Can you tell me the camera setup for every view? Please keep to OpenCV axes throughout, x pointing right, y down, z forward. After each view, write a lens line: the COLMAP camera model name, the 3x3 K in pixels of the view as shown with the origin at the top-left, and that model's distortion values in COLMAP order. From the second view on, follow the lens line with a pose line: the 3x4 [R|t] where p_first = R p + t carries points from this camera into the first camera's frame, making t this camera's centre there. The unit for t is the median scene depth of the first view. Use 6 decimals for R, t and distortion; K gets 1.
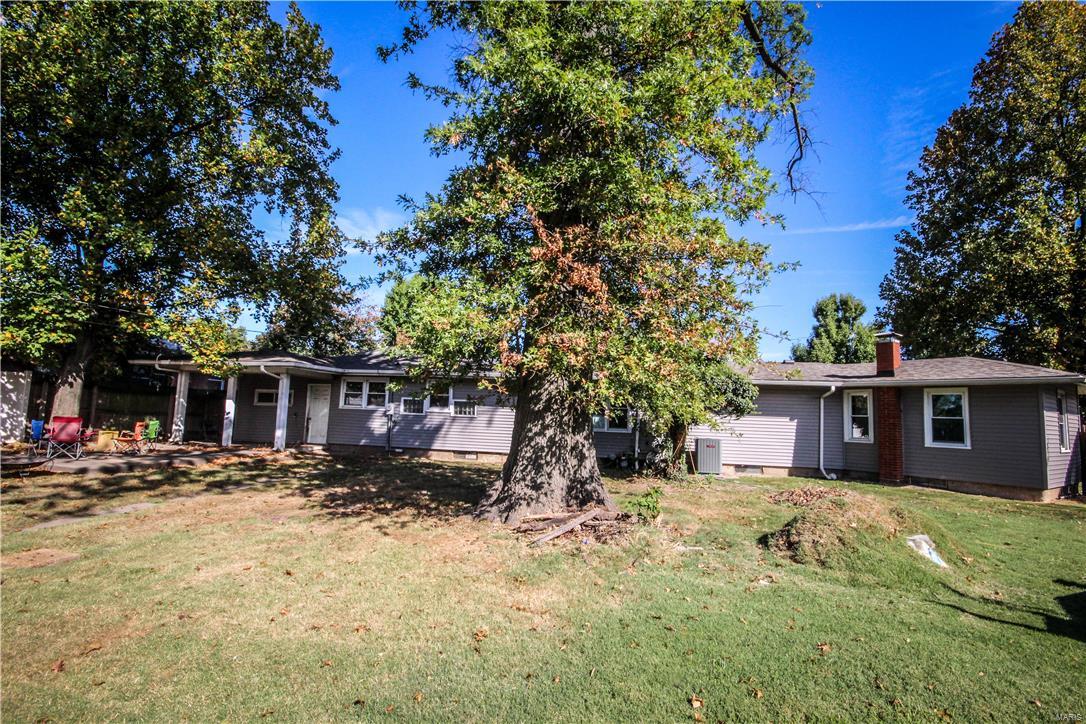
lens RADIAL K [[520.5, 0, 545.3], [0, 520.5, 369.5], [0, 0, 1]] dist [0.012470, -0.014199]
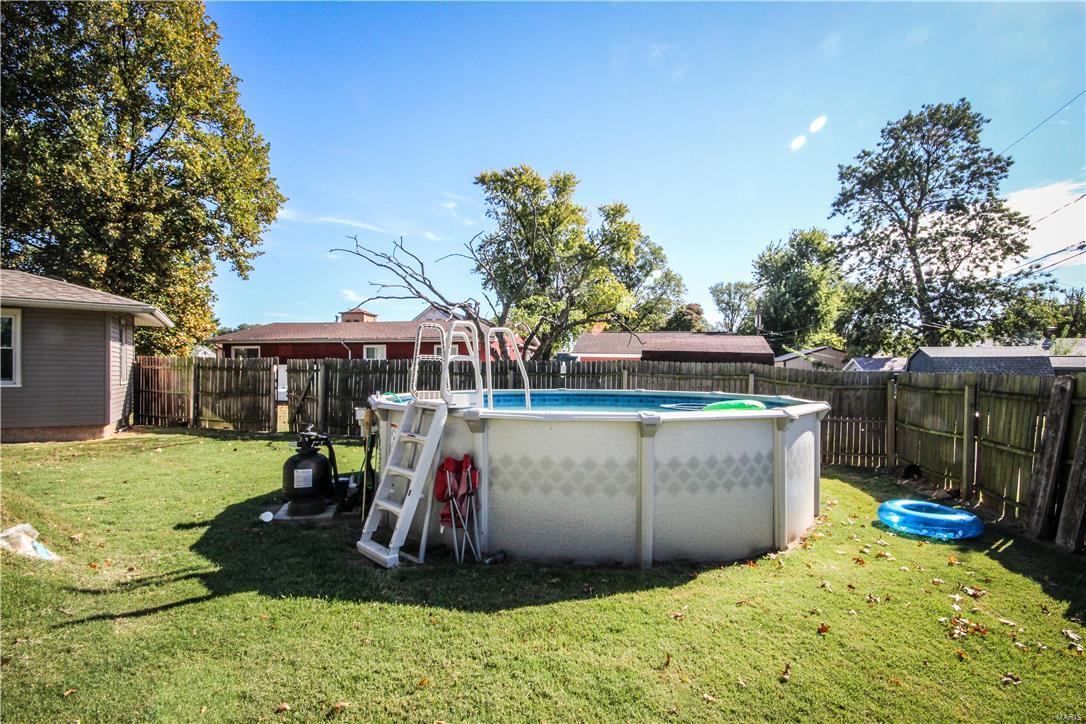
lens RADIAL K [[520.5, 0, 545.3], [0, 520.5, 369.5], [0, 0, 1]] dist [0.012470, -0.014199]
pose [[0.033664, -0.034006, 0.998855, 0.075168], [-0.098743, 0.994418, 0.037183, 0.025245], [-0.994543, -0.099882, 0.030118, 0.259783]]
